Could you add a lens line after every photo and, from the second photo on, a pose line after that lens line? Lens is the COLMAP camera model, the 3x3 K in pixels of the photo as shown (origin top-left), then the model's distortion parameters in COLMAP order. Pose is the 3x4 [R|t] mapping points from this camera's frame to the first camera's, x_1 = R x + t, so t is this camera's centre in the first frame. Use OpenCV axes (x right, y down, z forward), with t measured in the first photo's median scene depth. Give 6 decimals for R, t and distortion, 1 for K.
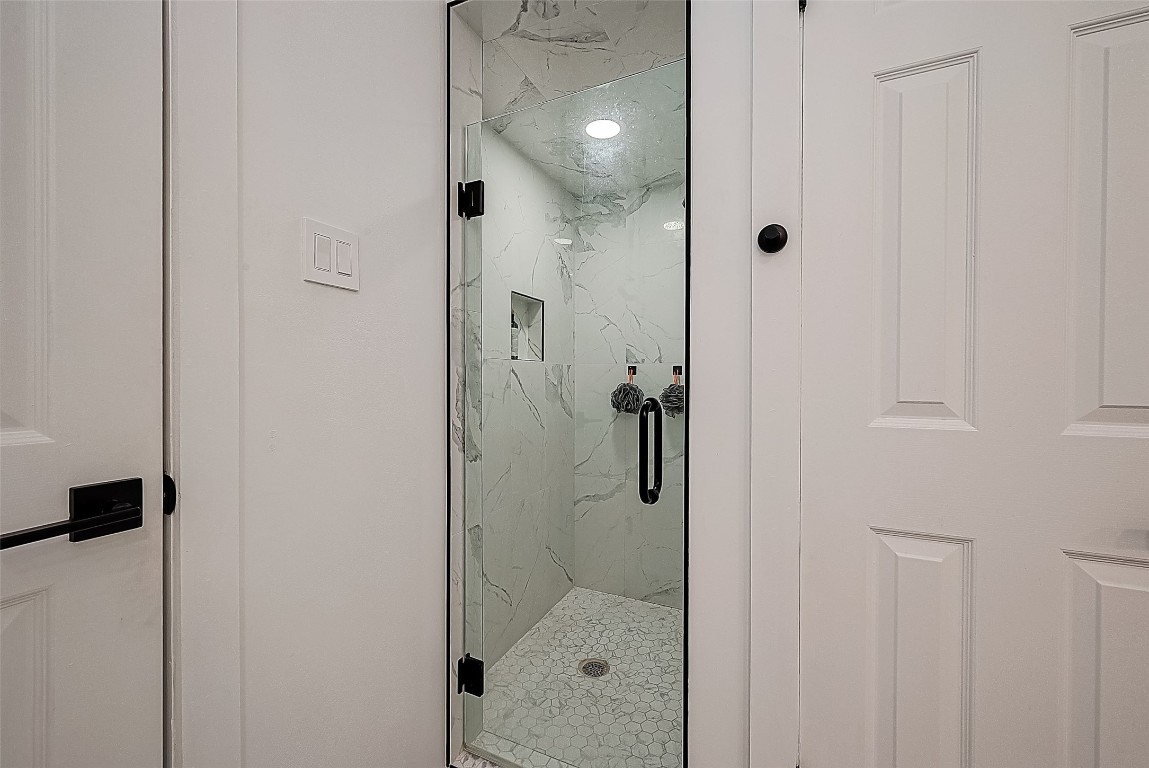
lens RADIAL K [[428.0, 0, 577.2], [0, 428.0, 378.4], [0, 0, 1]] dist [0.016680, 0.000253]
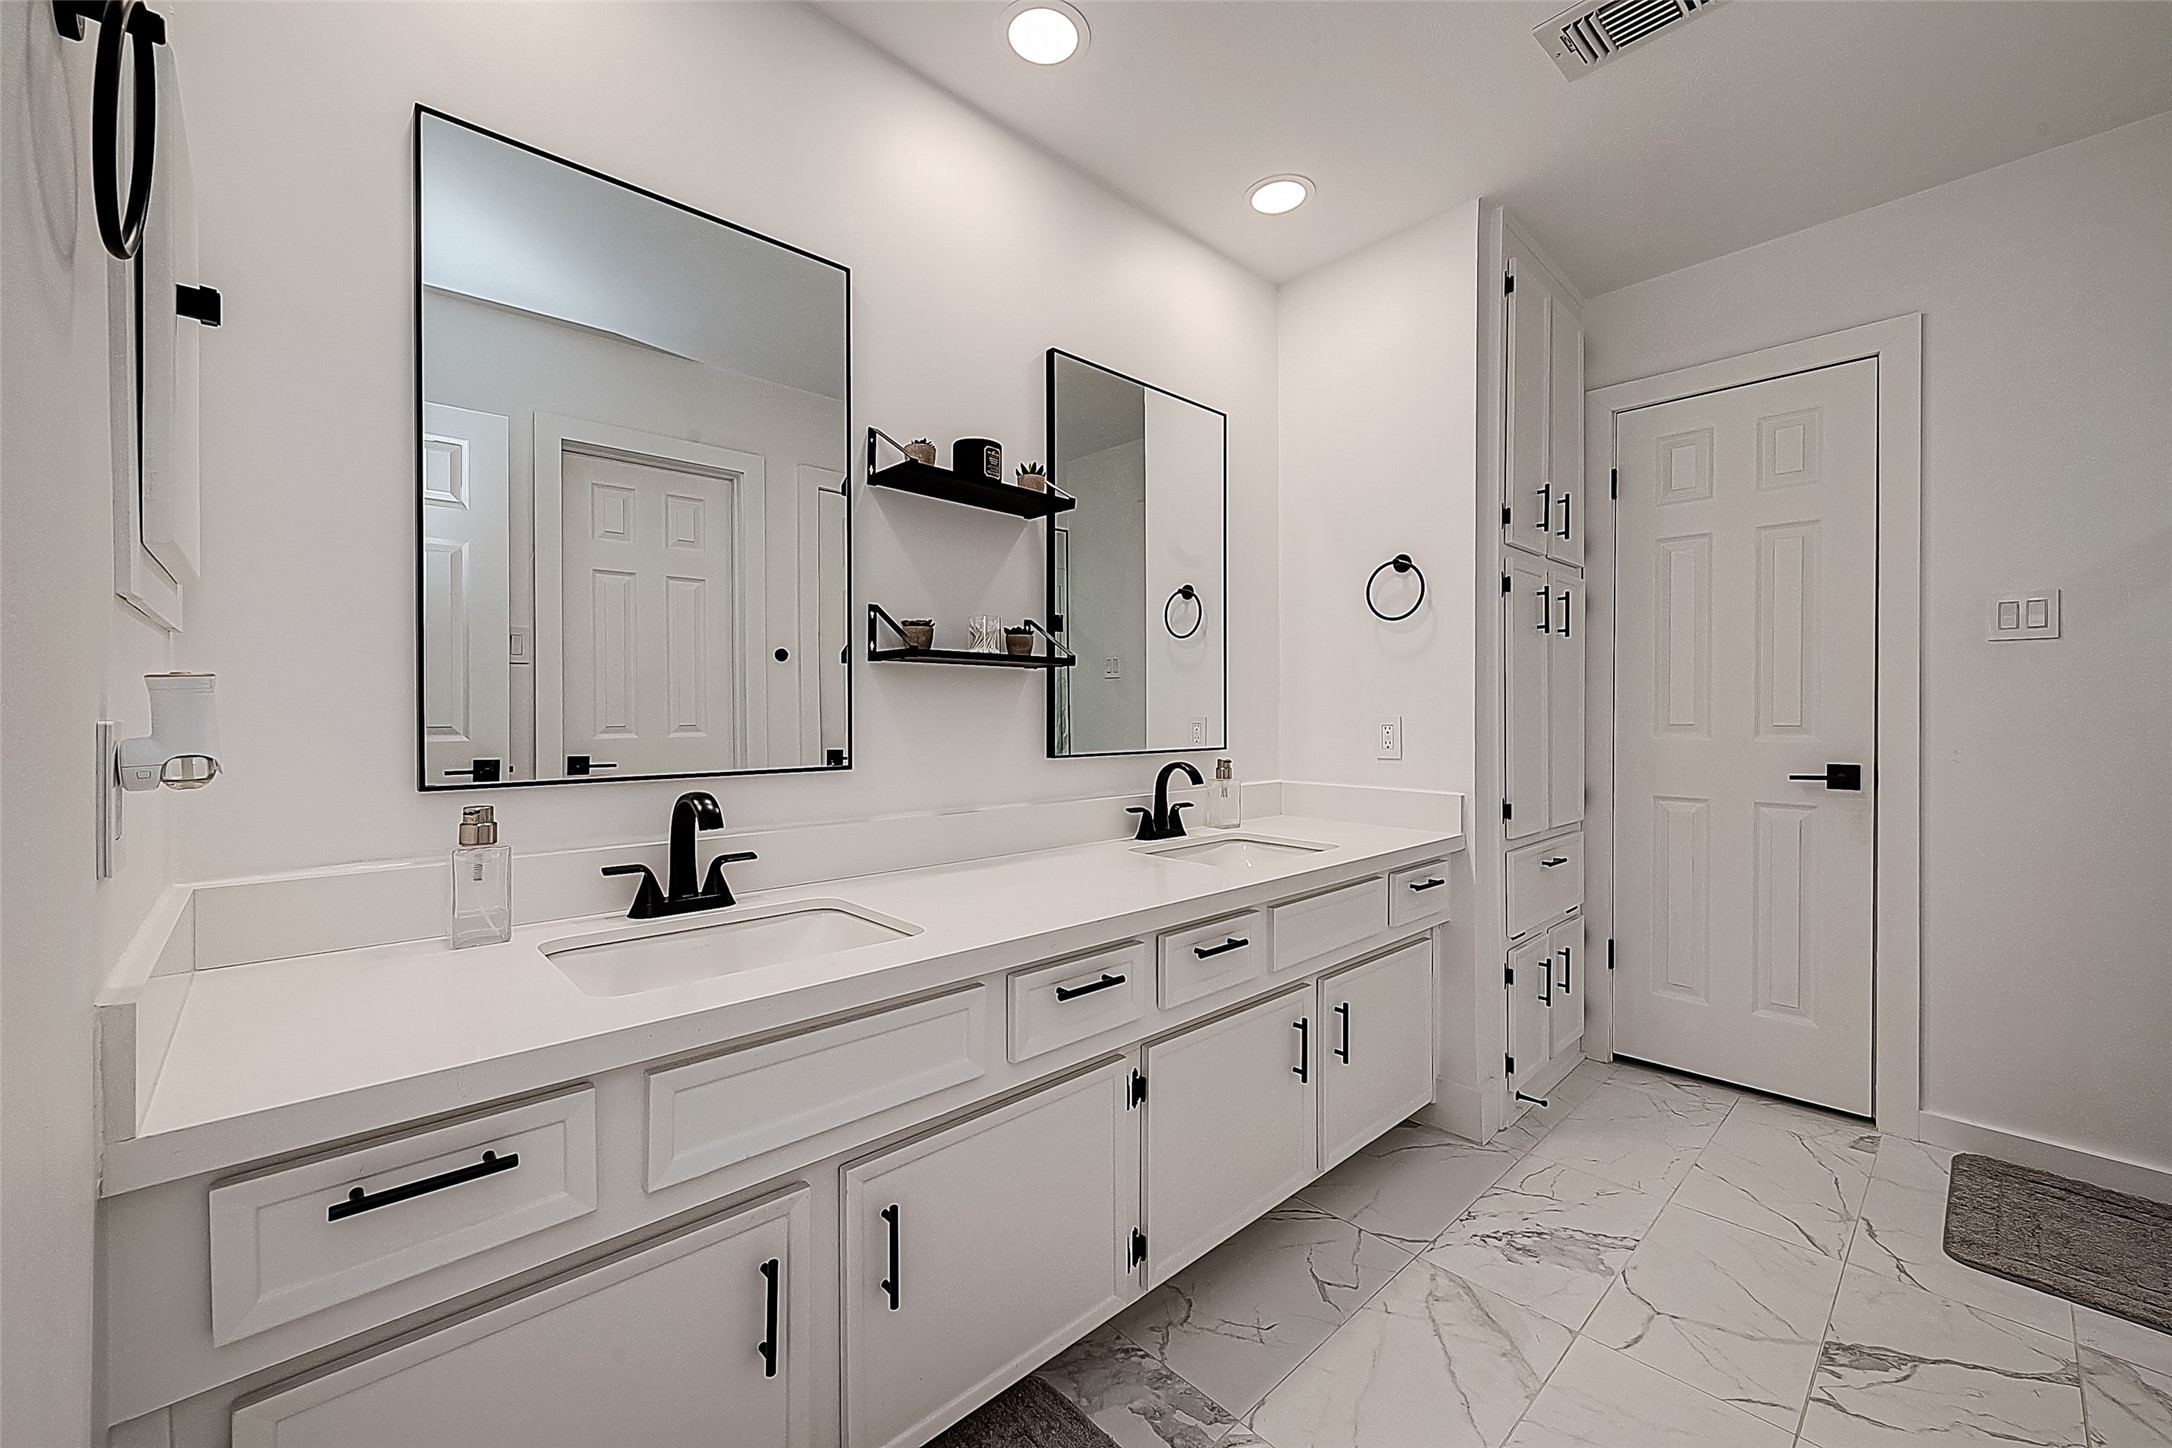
lens RADIAL K [[858.7, 0, 1083.5], [0, 858.7, 718.8], [0, 0, 1]] dist [-0.002167, 0.001051]
pose [[-0.372569, 0.000226, -0.928005, 2.206774], [-0.003111, 0.999994, 0.001492, 0.010818], [0.927999, 0.003443, -0.372566, -0.468011]]
